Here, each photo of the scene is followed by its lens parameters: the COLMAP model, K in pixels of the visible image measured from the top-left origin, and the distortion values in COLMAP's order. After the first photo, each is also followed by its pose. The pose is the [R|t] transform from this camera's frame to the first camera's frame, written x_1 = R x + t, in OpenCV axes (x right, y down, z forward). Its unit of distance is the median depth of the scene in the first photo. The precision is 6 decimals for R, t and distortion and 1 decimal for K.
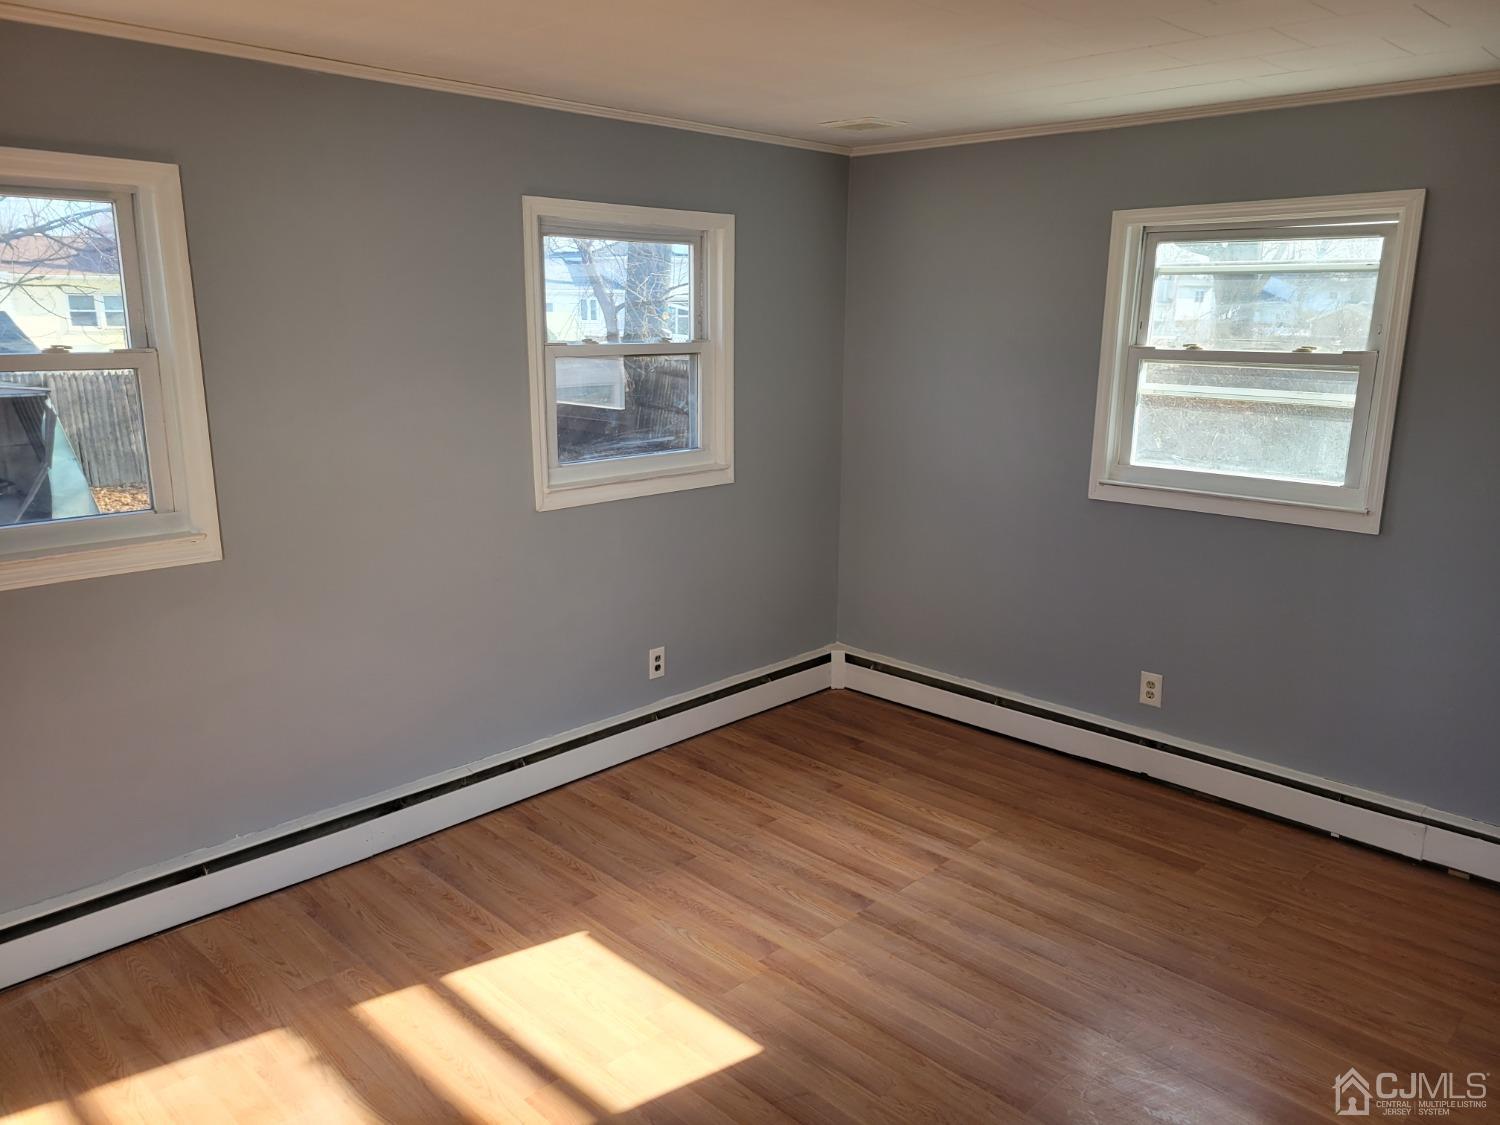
lens RADIAL K [[1132.3, 0, 754.2], [0, 1132.3, 567.5], [0, 0, 1]] dist [0.073464, -0.043878]
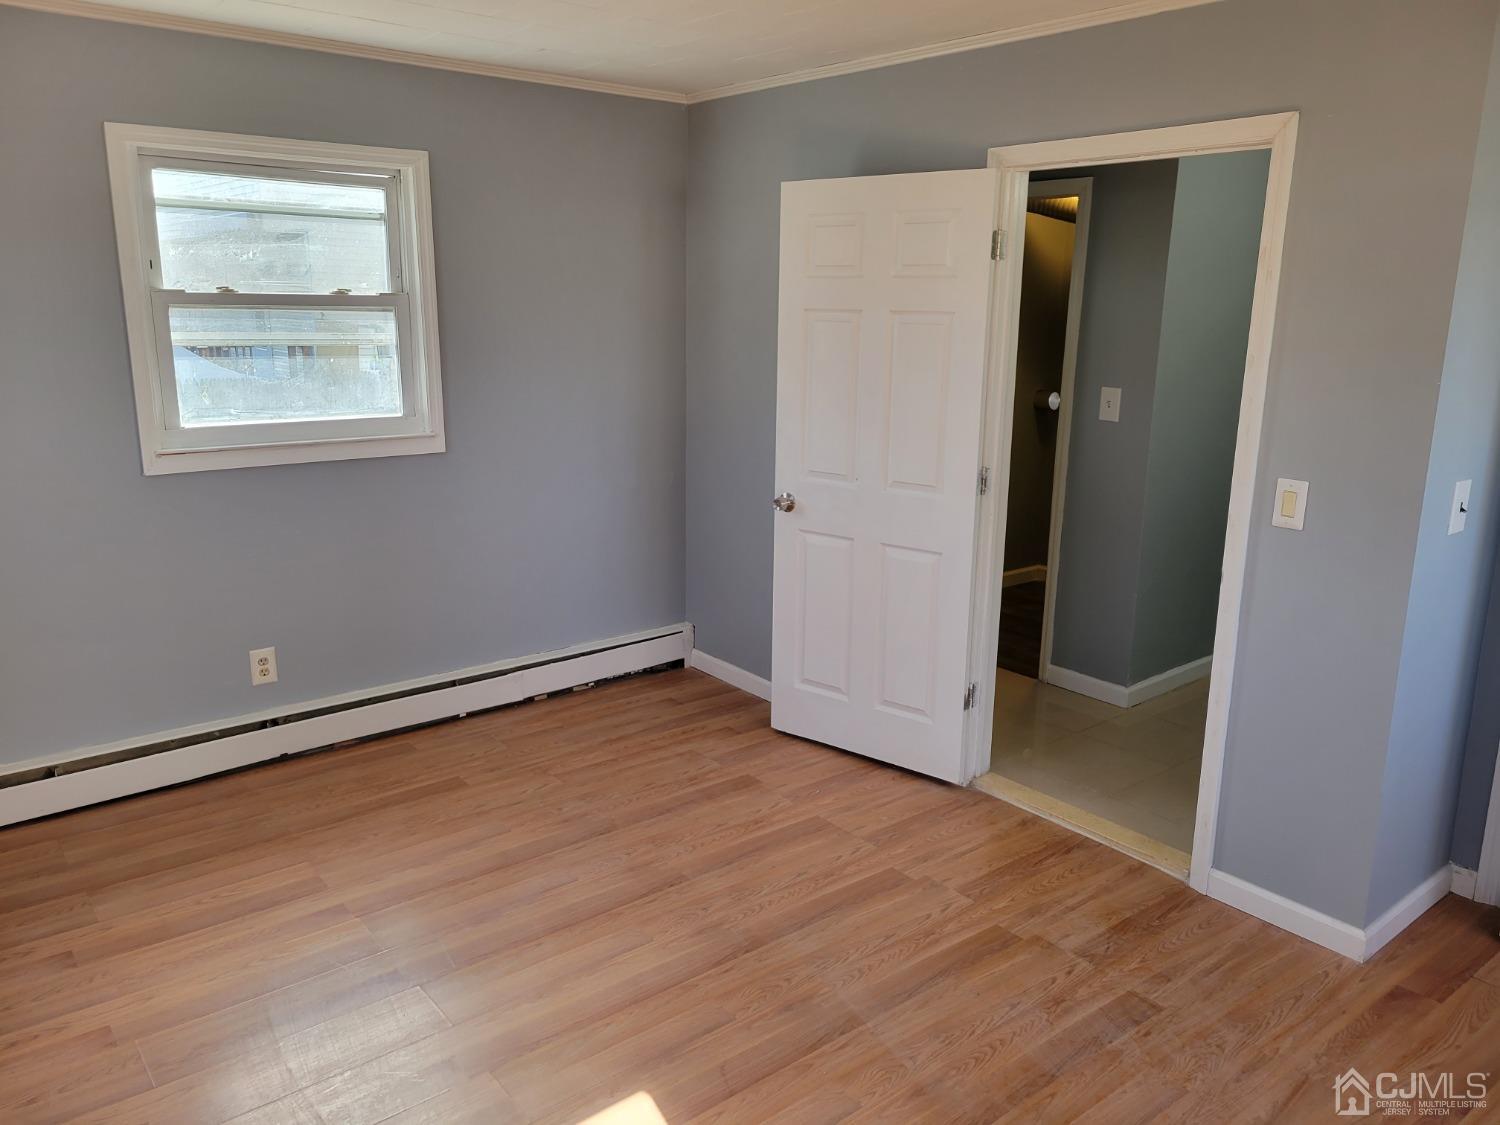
lens RADIAL K [[1126.5, 0, 746.4], [0, 1126.5, 554.3], [0, 0, 1]] dist [0.044045, -0.002347]
pose [[0.119110, -0.232932, 0.965171, -0.512638], [0.212009, 0.955639, 0.204468, -0.091893], [-0.969982, 0.180271, 0.163210, 0.504778]]
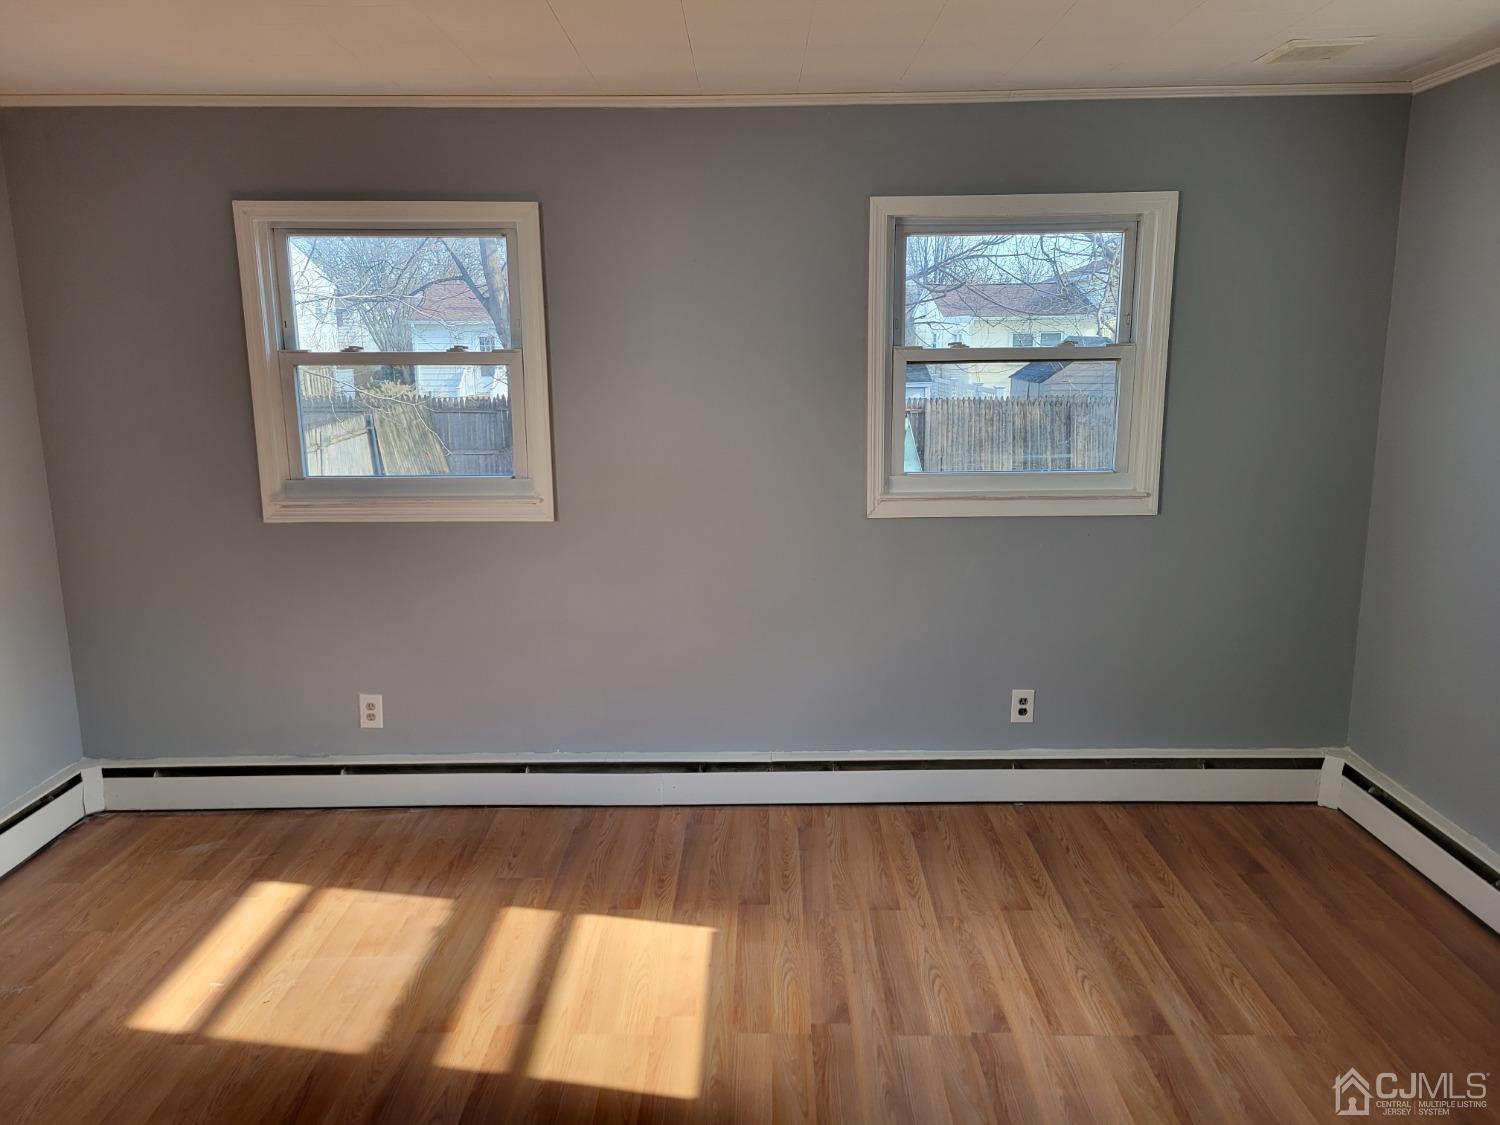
lens RADIAL K [[1132.3, 0, 754.2], [0, 1132.3, 567.5], [0, 0, 1]] dist [0.073464, -0.043878]
pose [[0.689455, 0.126701, -0.713161, 0.452892], [-0.149453, 0.988280, 0.031094, -0.022475], [0.708742, 0.085146, 0.700311, 0.251381]]
